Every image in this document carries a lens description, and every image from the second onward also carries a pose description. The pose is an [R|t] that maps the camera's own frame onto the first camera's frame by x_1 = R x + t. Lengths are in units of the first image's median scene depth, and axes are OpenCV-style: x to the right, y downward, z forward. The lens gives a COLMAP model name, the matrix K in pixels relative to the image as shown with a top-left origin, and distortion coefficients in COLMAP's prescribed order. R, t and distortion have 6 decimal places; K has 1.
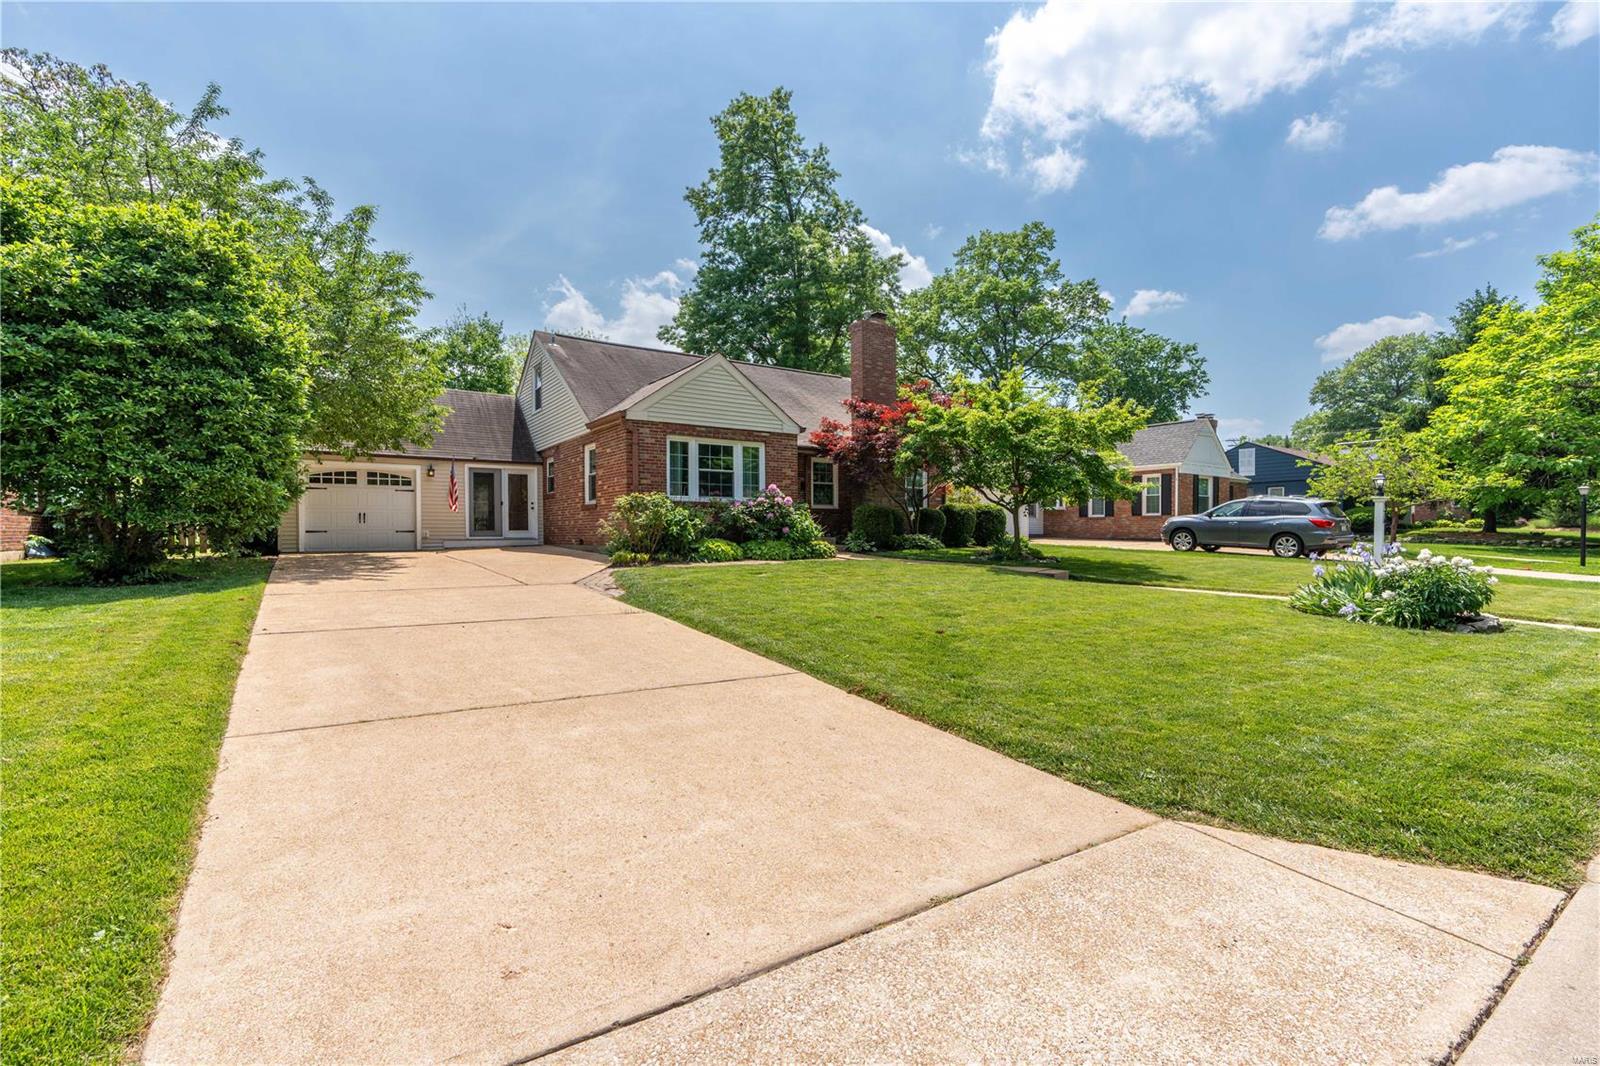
lens RADIAL K [[751.4, 0, 813.3], [0, 751.4, 532.8], [0, 0, 1]] dist [-0.001717, 0.001706]
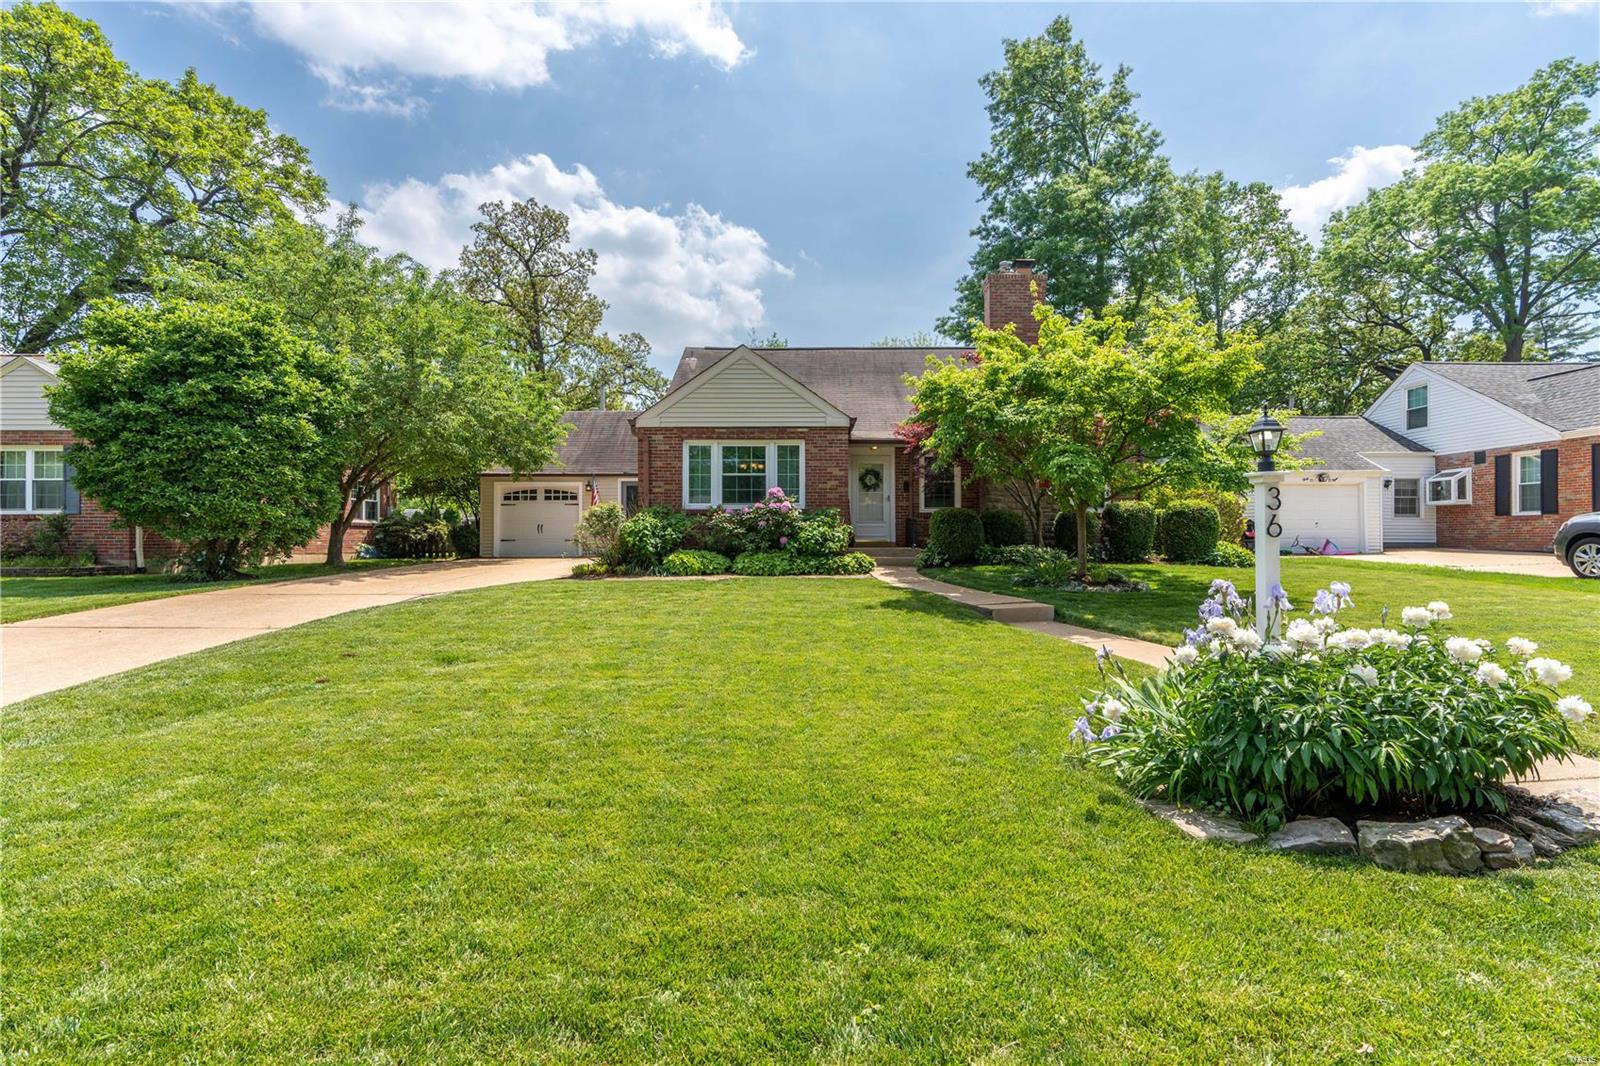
lens RADIAL K [[751.4, 0, 802.3], [0, 751.4, 532.4], [0, 0, 1]] dist [-0.001717, 0.001706]
pose [[0.815586, -0.003810, -0.578623, 0.445599], [0.001710, 0.999990, -0.004174, -0.008438], [0.578633, 0.002414, 0.815584, 0.288140]]
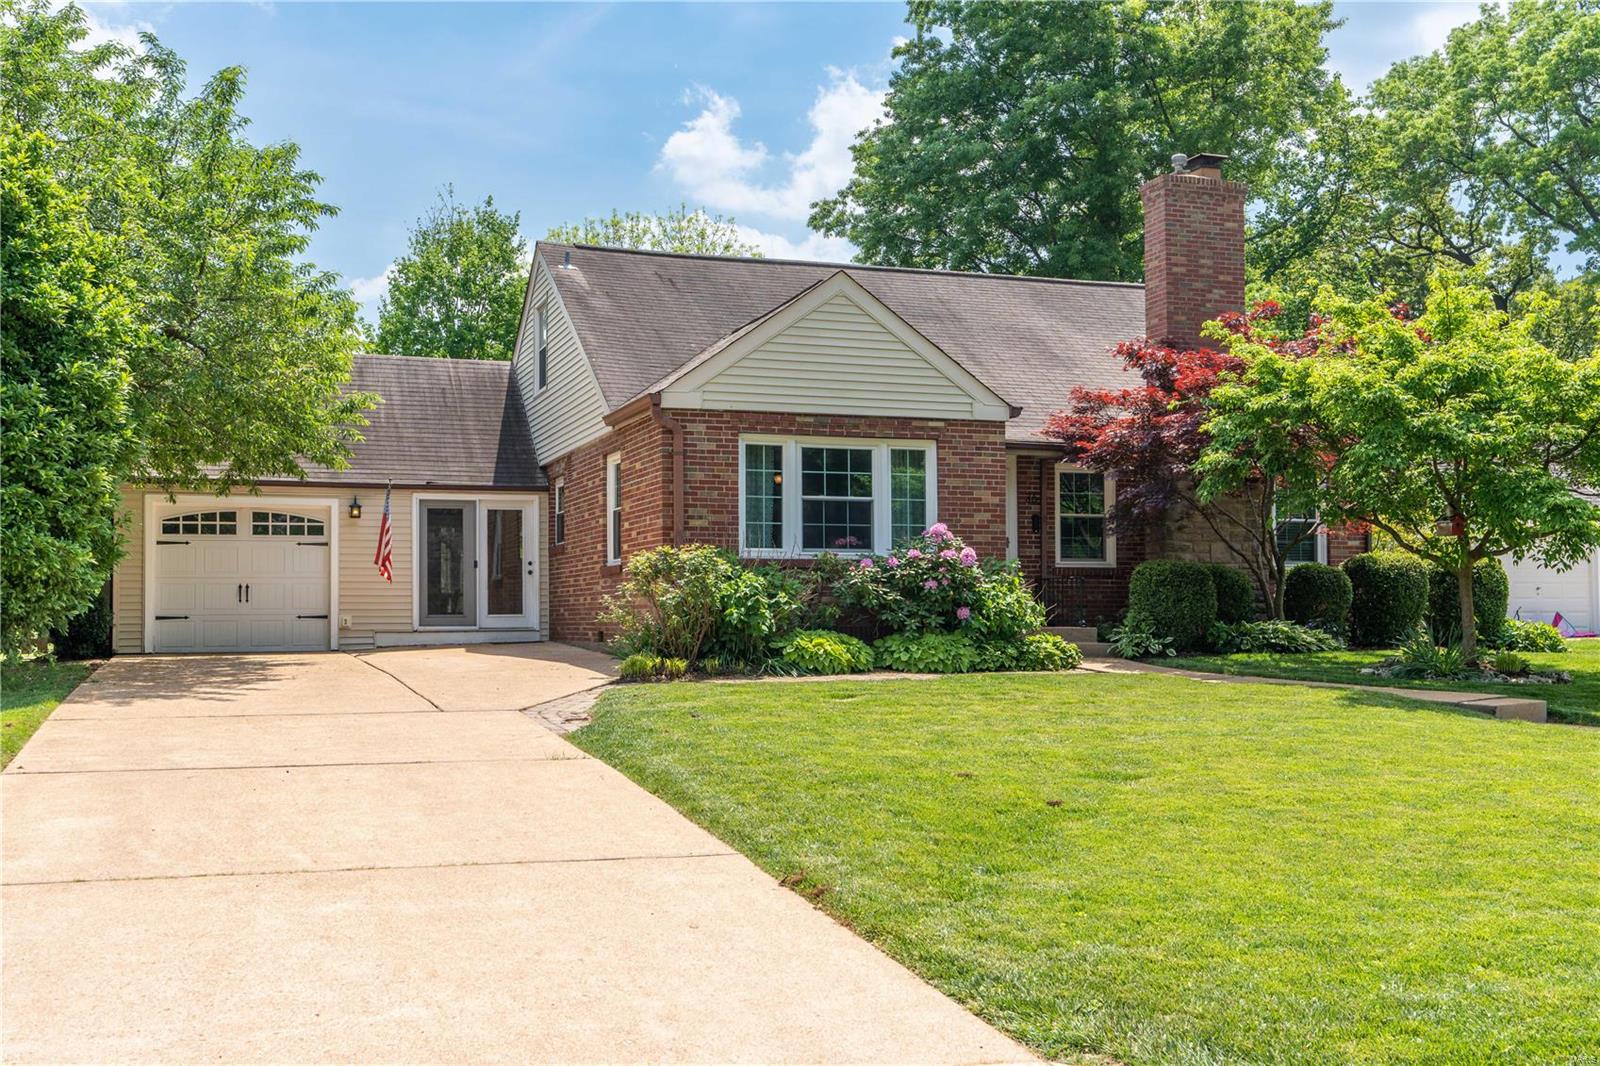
lens RADIAL K [[1649.2, 0, 753.1], [0, 1649.2, 552.2], [0, 0, 1]] dist [0.023903, 0.000000]
pose [[0.960125, -0.012745, -0.279279, 0.128506], [0.002458, 0.999307, -0.037154, -0.003518], [0.279559, 0.034986, 0.959491, -0.102814]]
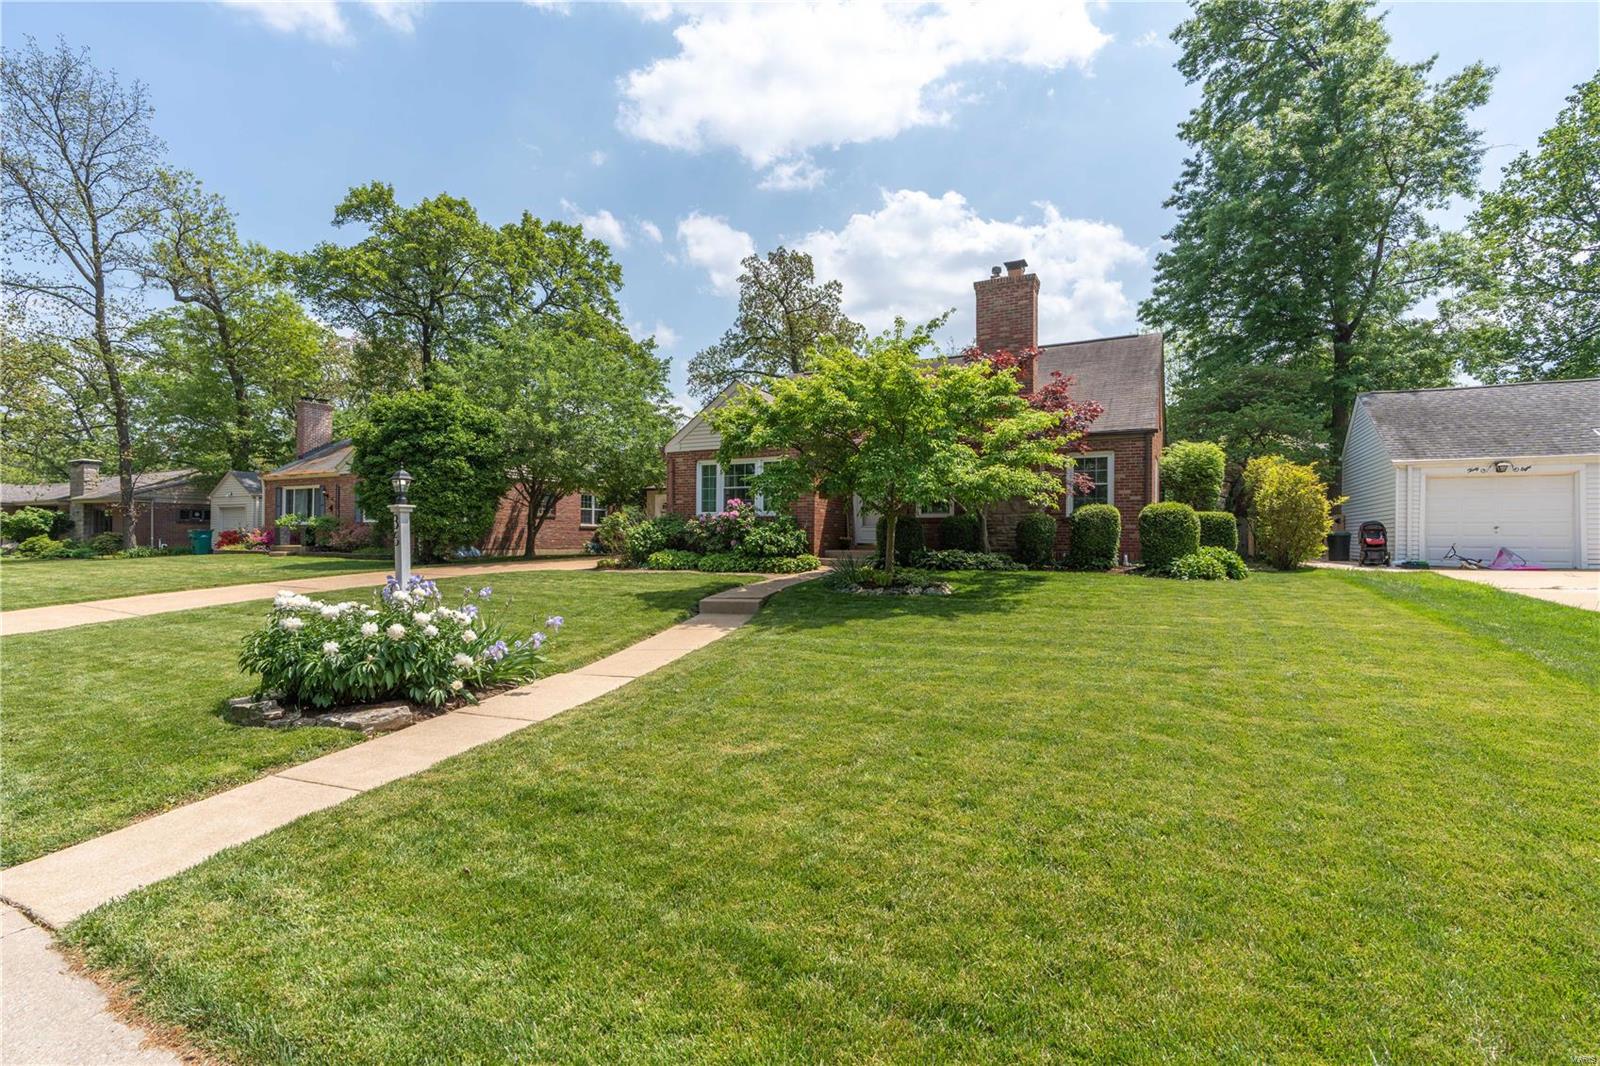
lens RADIAL K [[751.4, 0, 793.2], [0, 751.4, 521.3], [0, 0, 1]] dist [-0.001717, 0.001706]
pose [[0.433226, -0.015518, -0.901152, 0.865628], [-0.003888, 0.999810, -0.019086, -0.013110], [0.901277, 0.011772, 0.433083, 0.582896]]
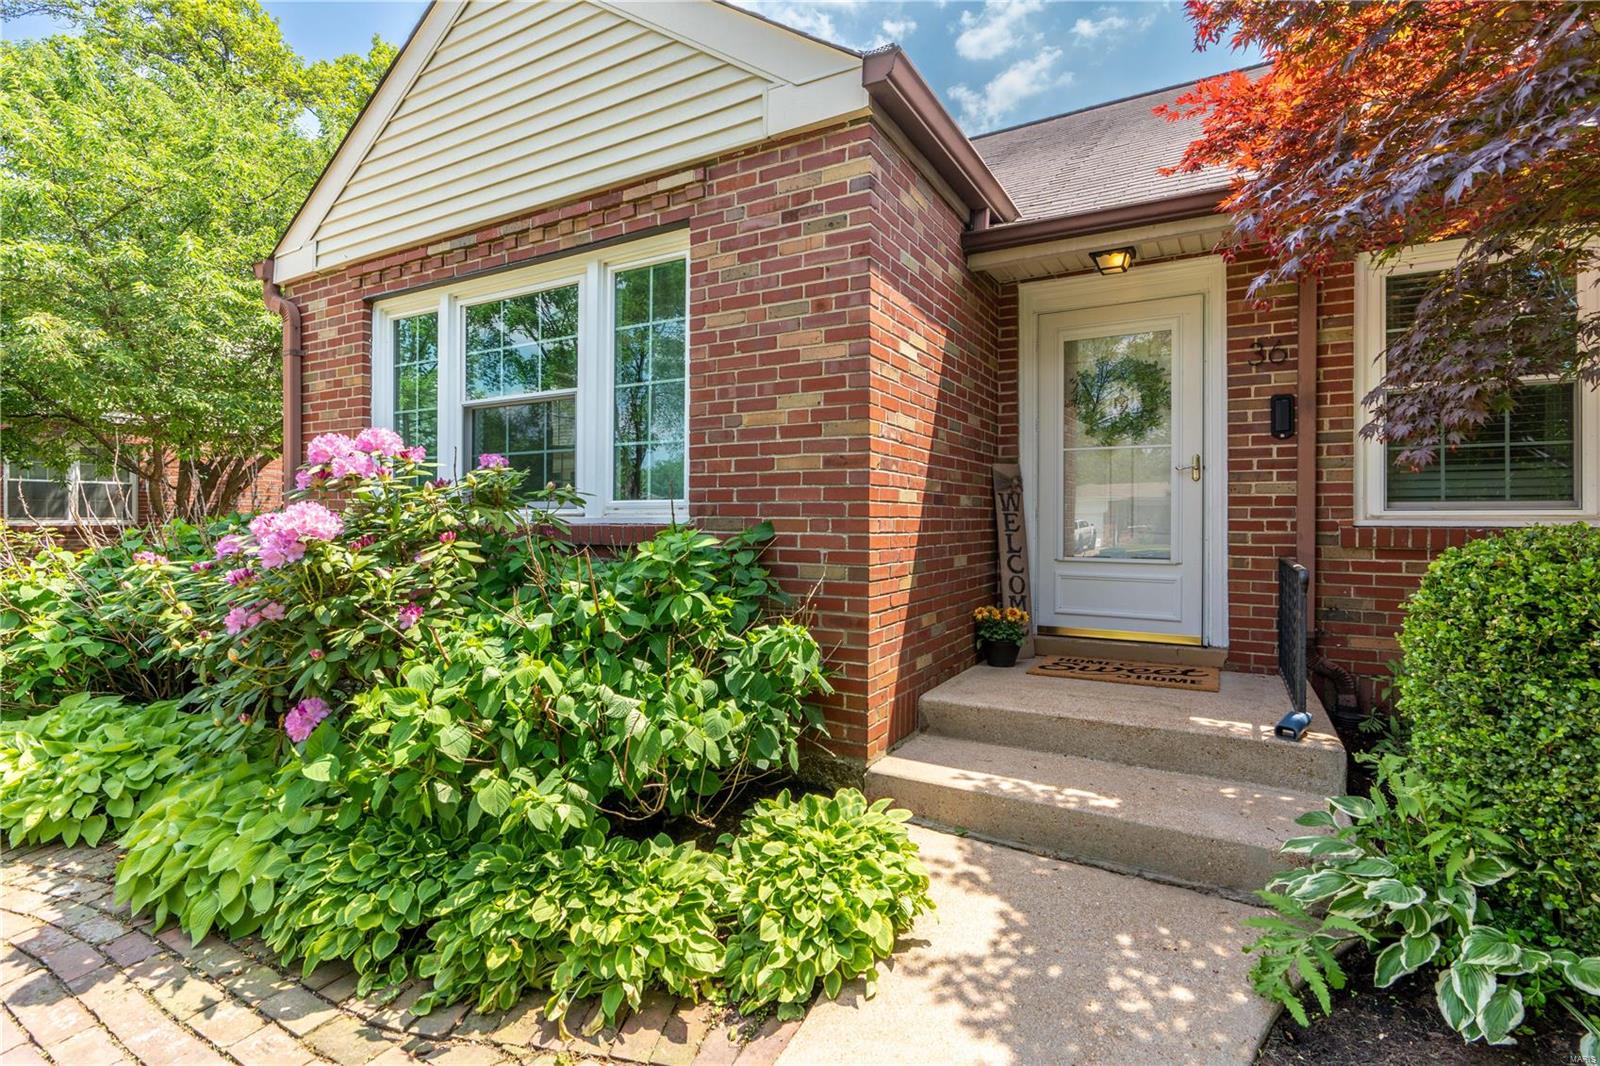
lens RADIAL K [[751.4, 0, 788.0], [0, 751.4, 521.5], [0, 0, 1]] dist [-0.001717, 0.001706]
pose [[0.389714, -0.005886, -0.920917, 0.131584], [0.003630, 0.999982, -0.004855, -0.039988], [0.920929, -0.001451, 0.389729, 0.956496]]
